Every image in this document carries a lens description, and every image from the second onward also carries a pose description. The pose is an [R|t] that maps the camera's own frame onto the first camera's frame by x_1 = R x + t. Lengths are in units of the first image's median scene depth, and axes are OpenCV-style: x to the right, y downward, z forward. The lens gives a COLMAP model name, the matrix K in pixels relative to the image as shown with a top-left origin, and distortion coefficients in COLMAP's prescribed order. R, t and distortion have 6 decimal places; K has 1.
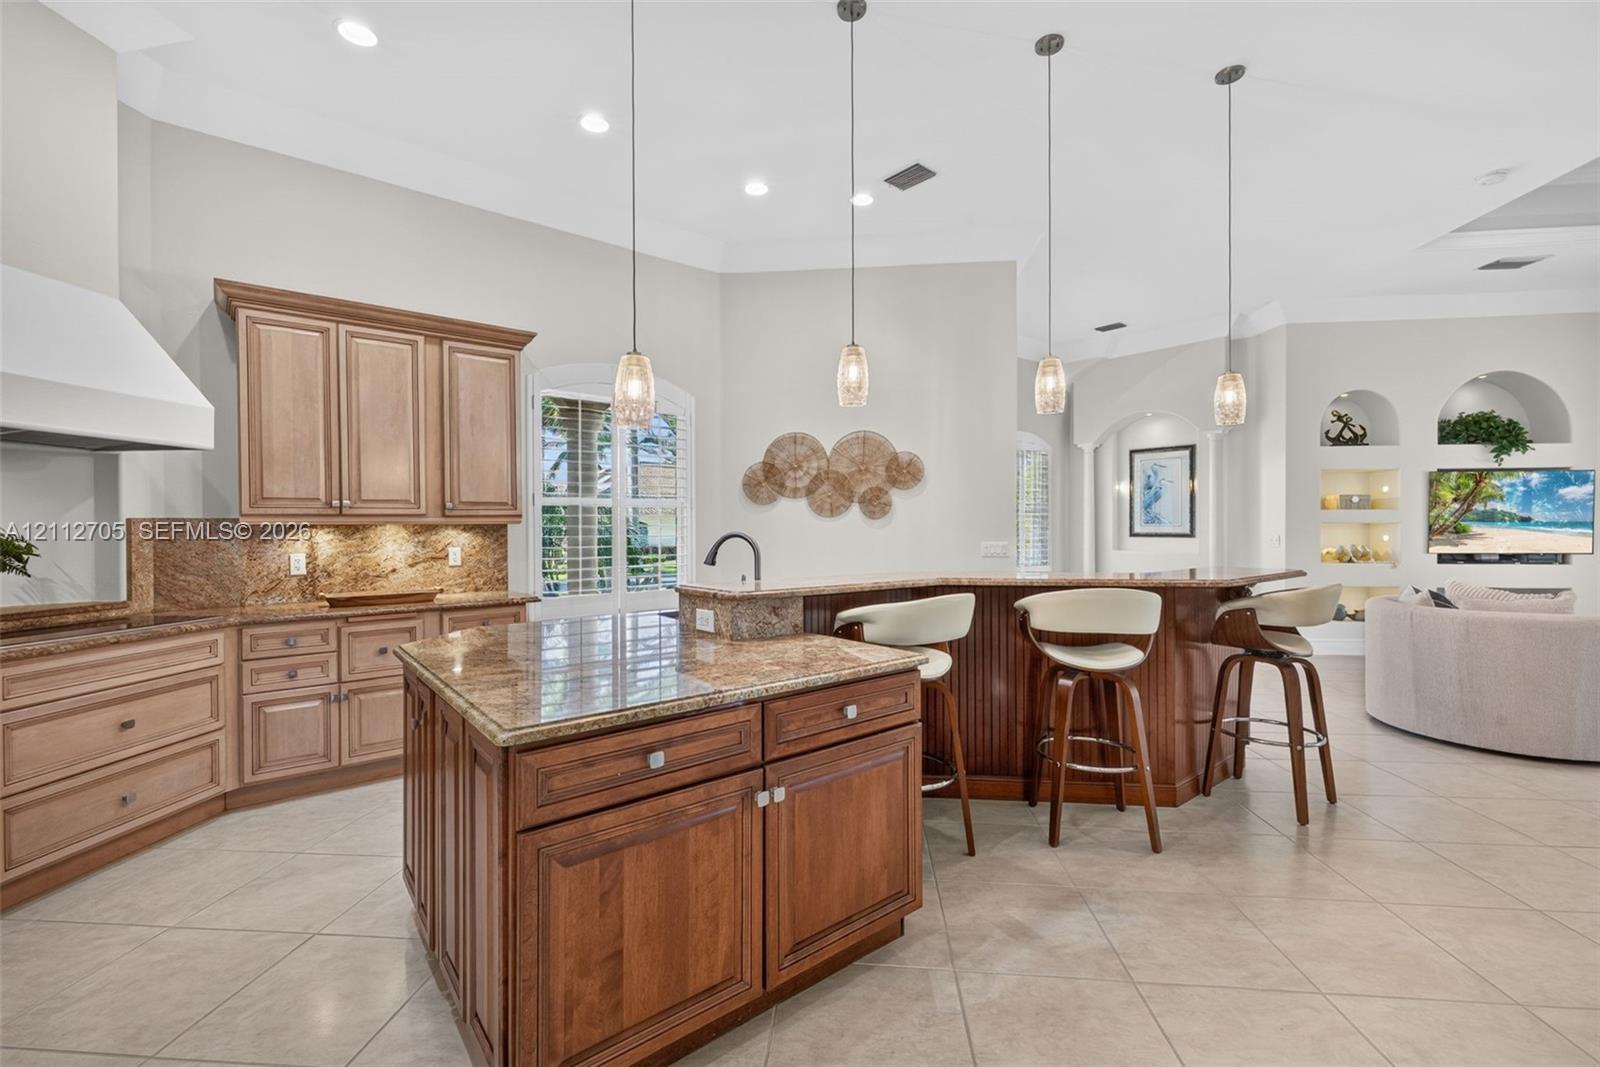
lens RADIAL K [[619.1, 0, 804.0], [0, 619.1, 526.8], [0, 0, 1]] dist [0.012209, -0.005662]
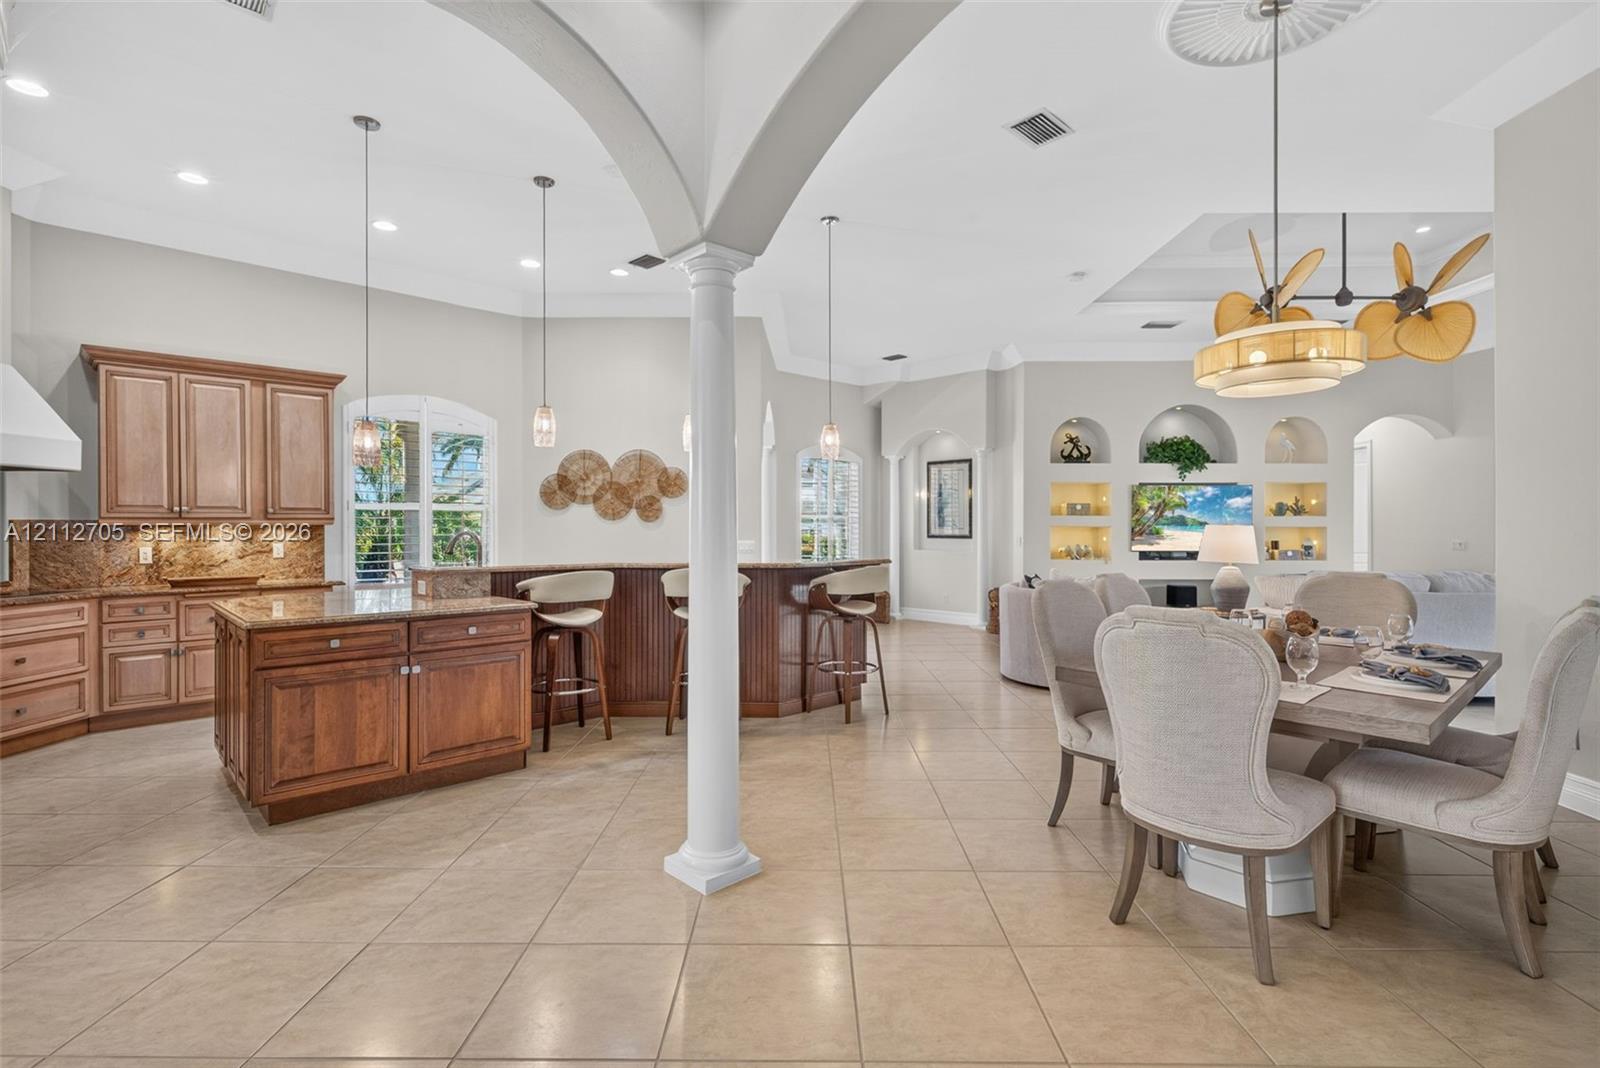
lens RADIAL K [[682.4, 0, 798.0], [0, 682.4, 526.9], [0, 0, 1]] dist [0.000053, 0.000431]
pose [[0.996859, 0.003750, 0.079103, 0.428396], [-0.003632, 0.999992, -0.001632, -0.002000], [-0.079108, 0.001339, 0.996865, -0.524407]]
